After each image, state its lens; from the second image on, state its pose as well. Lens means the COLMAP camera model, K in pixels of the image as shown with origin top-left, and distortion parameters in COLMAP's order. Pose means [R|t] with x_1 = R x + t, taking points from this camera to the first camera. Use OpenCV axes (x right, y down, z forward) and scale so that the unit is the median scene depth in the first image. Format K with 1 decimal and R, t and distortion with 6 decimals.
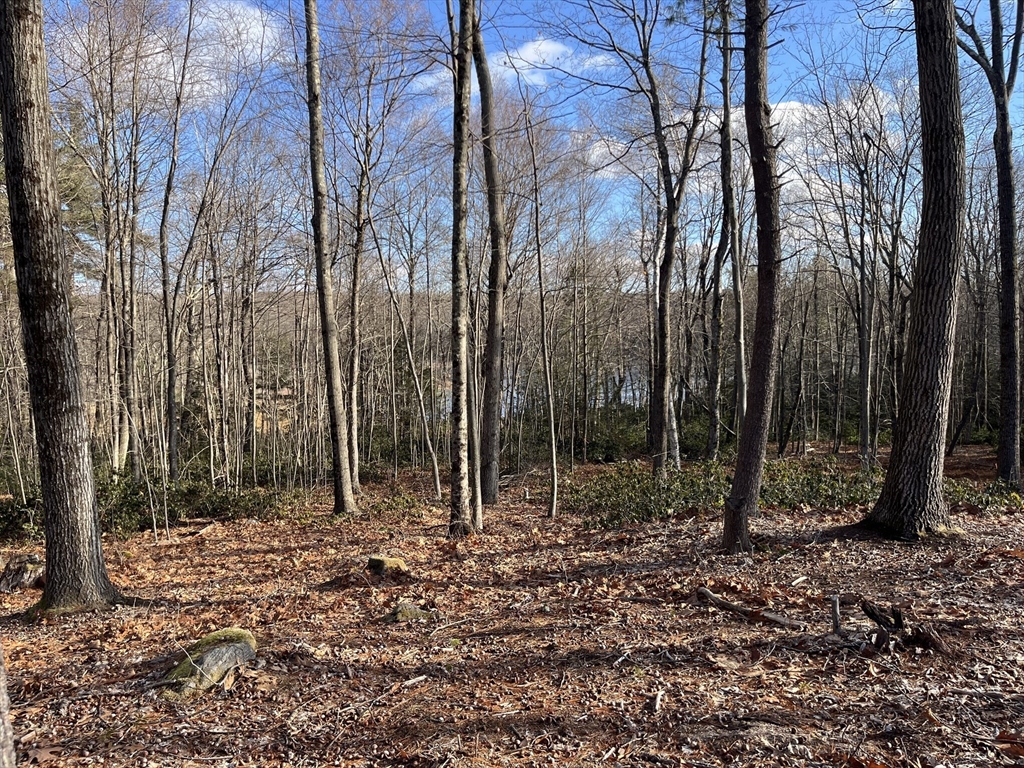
lens RADIAL K [[764.4, 0, 504.3], [0, 764.4, 377.3], [0, 0, 1]] dist [0.059236, -0.086029]
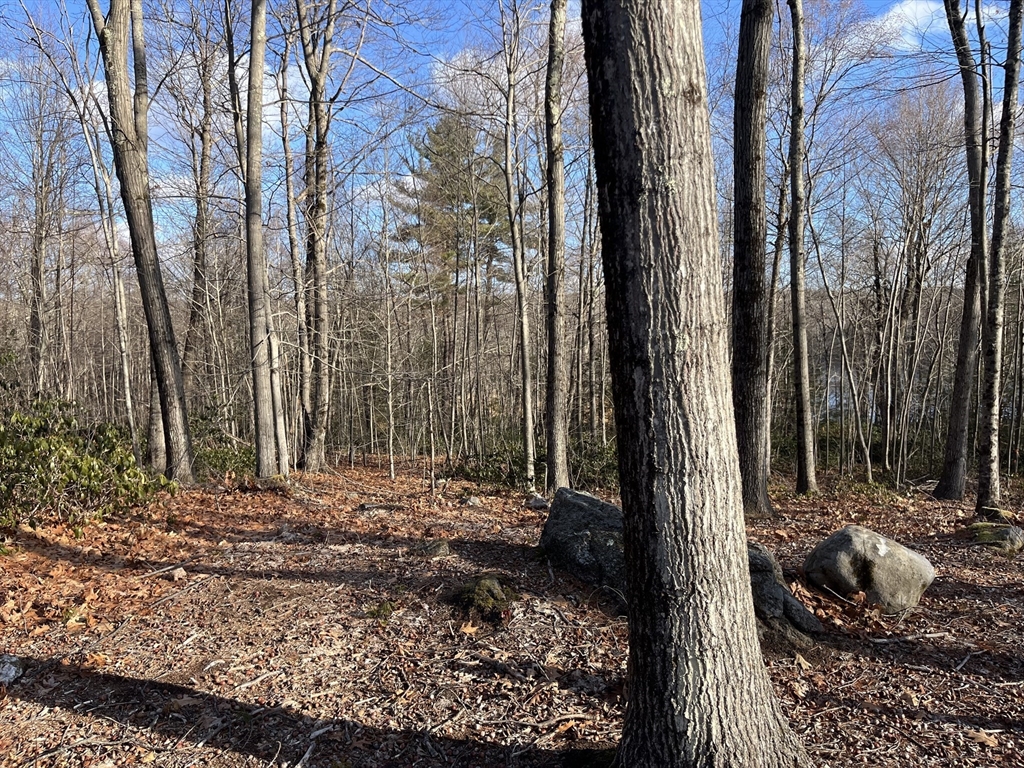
lens RADIAL K [[764.4, 0, 507.0], [0, 764.4, 376.5], [0, 0, 1]] dist [0.059236, -0.086029]
pose [[0.905147, 0.035290, -0.423631, -0.216798], [-0.034497, 0.999359, 0.009543, 0.028256], [0.423697, 0.005976, 0.905784, -0.256693]]
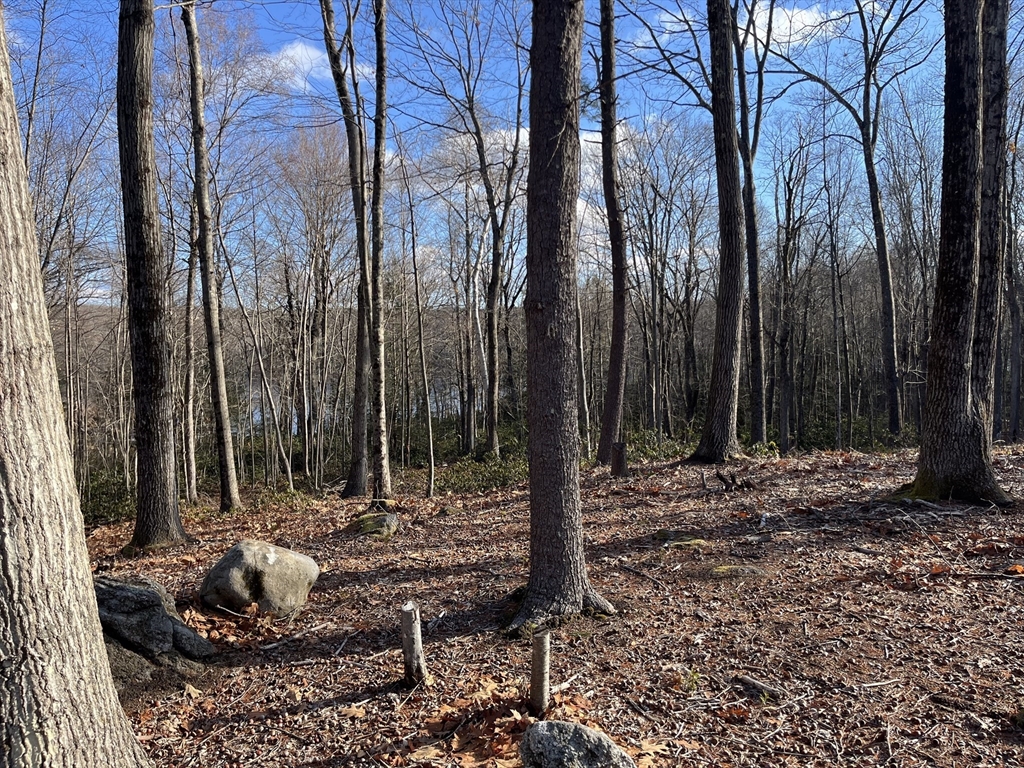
lens RADIAL K [[764.4, 0, 508.3], [0, 764.4, 378.2], [0, 0, 1]] dist [0.059236, -0.086029]
pose [[0.961802, -0.019158, 0.273074, -0.197986], [0.024325, 0.999583, -0.015550, 0.027003], [-0.272663, 0.021599, 0.961867, -0.252144]]
